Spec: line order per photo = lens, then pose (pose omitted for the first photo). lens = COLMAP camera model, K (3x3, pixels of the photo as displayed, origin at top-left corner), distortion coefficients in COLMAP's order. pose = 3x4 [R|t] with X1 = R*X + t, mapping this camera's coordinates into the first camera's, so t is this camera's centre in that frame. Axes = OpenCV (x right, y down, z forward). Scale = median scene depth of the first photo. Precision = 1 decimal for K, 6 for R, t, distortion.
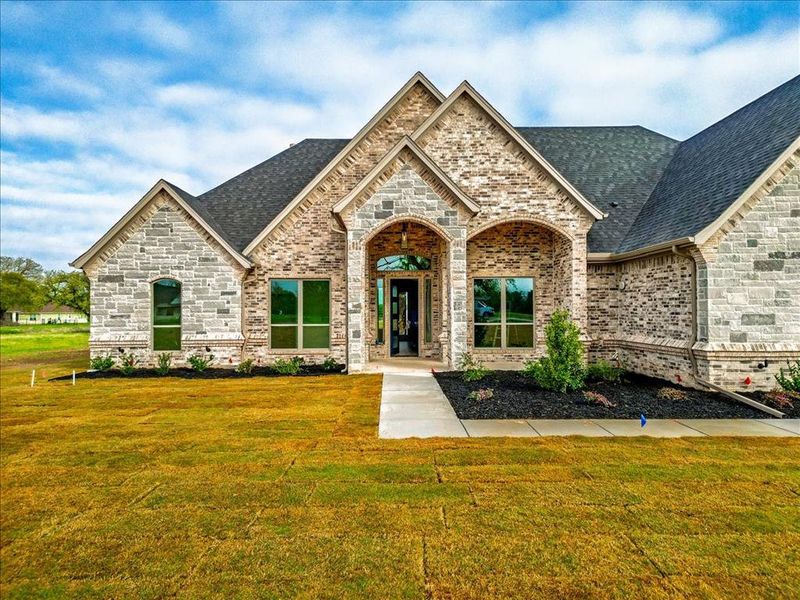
lens RADIAL K [[583.3, 0, 401.3], [0, 583.3, 293.8], [0, 0, 1]] dist [0.032378, 0.000683]
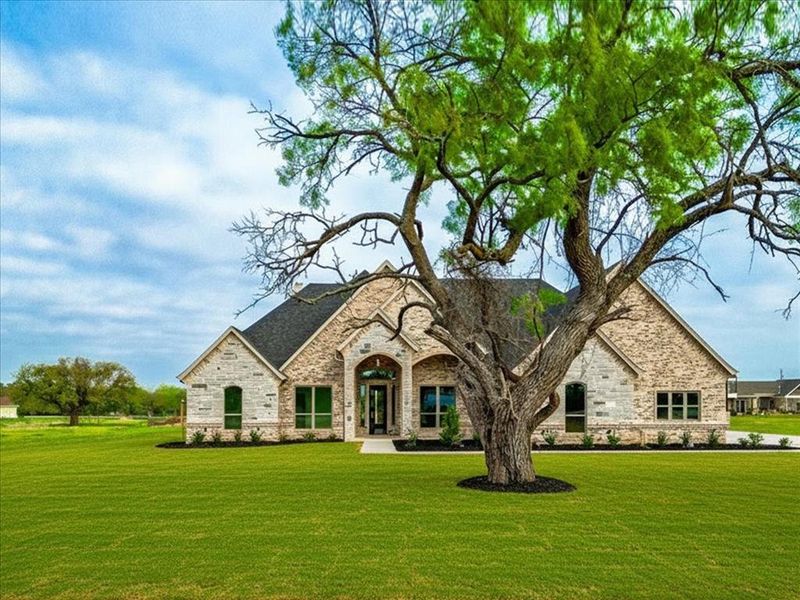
lens RADIAL K [[739.8, 0, 409.2], [0, 739.8, 350.7], [0, 0, 1]] dist [-0.026863, 0.000000]
pose [[0.999514, 0.002558, 0.031059, 0.029766], [-0.001286, 0.999162, -0.040907, -0.040614], [-0.031137, 0.040848, 0.998680, -1.101787]]
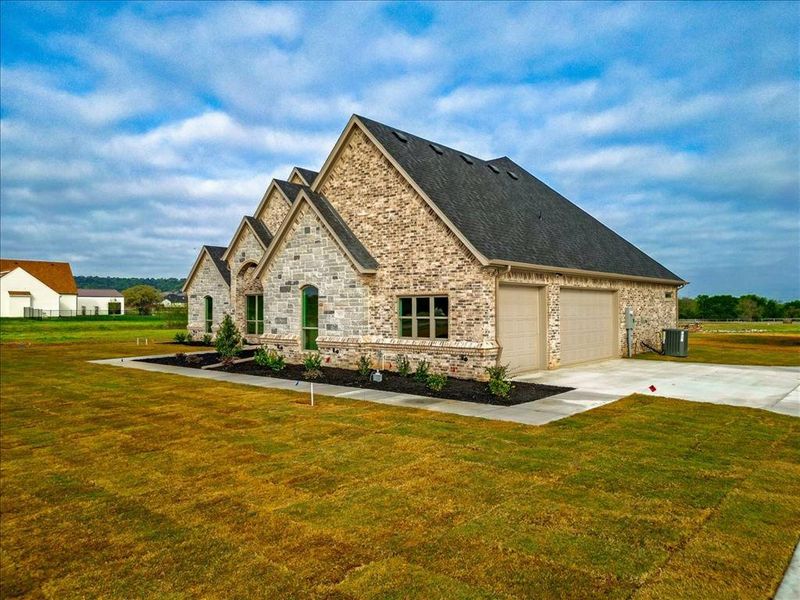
lens RADIAL K [[583.3, 0, 400.6], [0, 583.3, 300.4], [0, 0, 1]] dist [0.032378, 0.000683]
pose [[0.758415, -0.009767, -0.651699, 1.337851], [0.024286, 0.999617, 0.013282, -0.020470], [0.651319, -0.025901, 0.758362, -0.044408]]
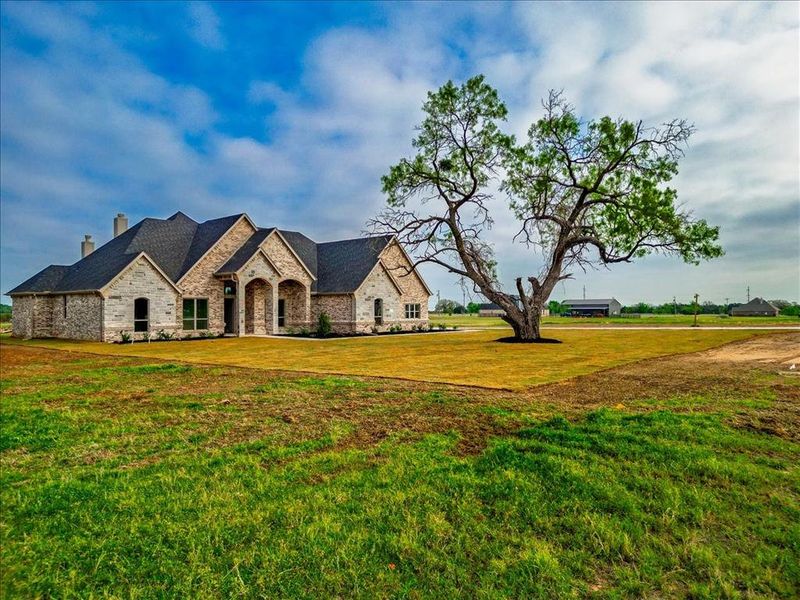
lens RADIAL K [[583.3, 0, 401.4], [0, 583.3, 302.5], [0, 0, 1]] dist [0.032378, 0.000683]
pose [[0.653875, 0.006695, 0.756573, -1.392858], [-0.016922, 0.999840, 0.005778, -0.036304], [-0.756413, -0.016581, 0.653884, -1.083512]]
